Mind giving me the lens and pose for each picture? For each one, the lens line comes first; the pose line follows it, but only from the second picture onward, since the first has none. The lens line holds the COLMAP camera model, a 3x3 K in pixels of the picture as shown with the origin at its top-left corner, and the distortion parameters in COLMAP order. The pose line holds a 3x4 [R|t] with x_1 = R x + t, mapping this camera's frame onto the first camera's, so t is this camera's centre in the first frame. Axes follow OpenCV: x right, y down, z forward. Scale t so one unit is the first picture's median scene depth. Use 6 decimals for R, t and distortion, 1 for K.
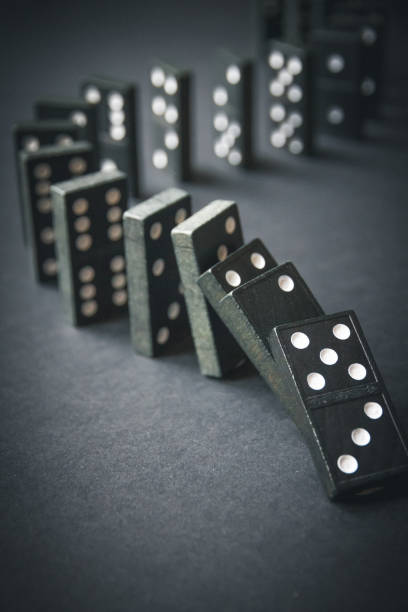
lens RADIAL K [[1176.6, 0, 204.0], [0, 1176.6, 306.0], [0, 0, 1]] dist [-0.019947, 0.009229]
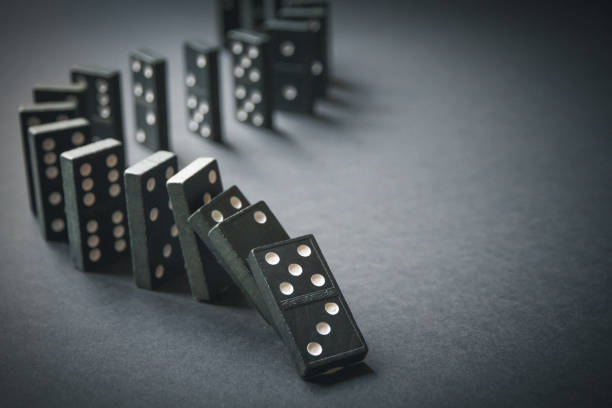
lens RADIAL K [[1176.6, 0, 306.0], [0, 1176.6, 204.0], [0, 0, 1]] dist [-0.019947, 0.009229]
pose [[0.991637, -0.048678, 0.119528, -0.026733], [0.057725, 0.995629, -0.073427, 0.053781], [-0.115431, 0.079713, 0.990112, -0.228648]]
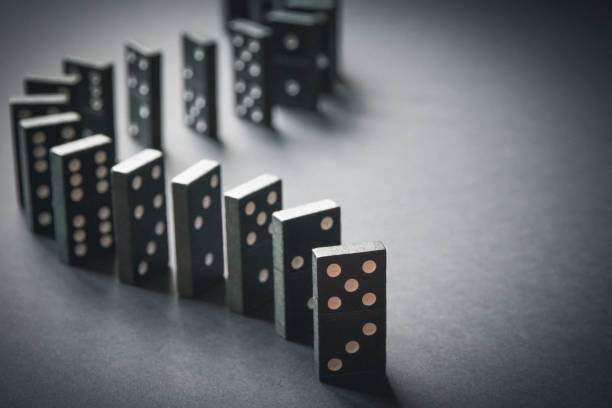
lens RADIAL K [[1404.1, 0, 328.7], [0, 1404.1, 204.2], [0, 0, 1]] dist [-0.040211, -0.172031]
pose [[0.993559, -0.011554, 0.112729, -0.006328], [0.019734, 0.997230, -0.071711, 0.068025], [-0.111588, 0.073474, 0.991035, -0.493328]]
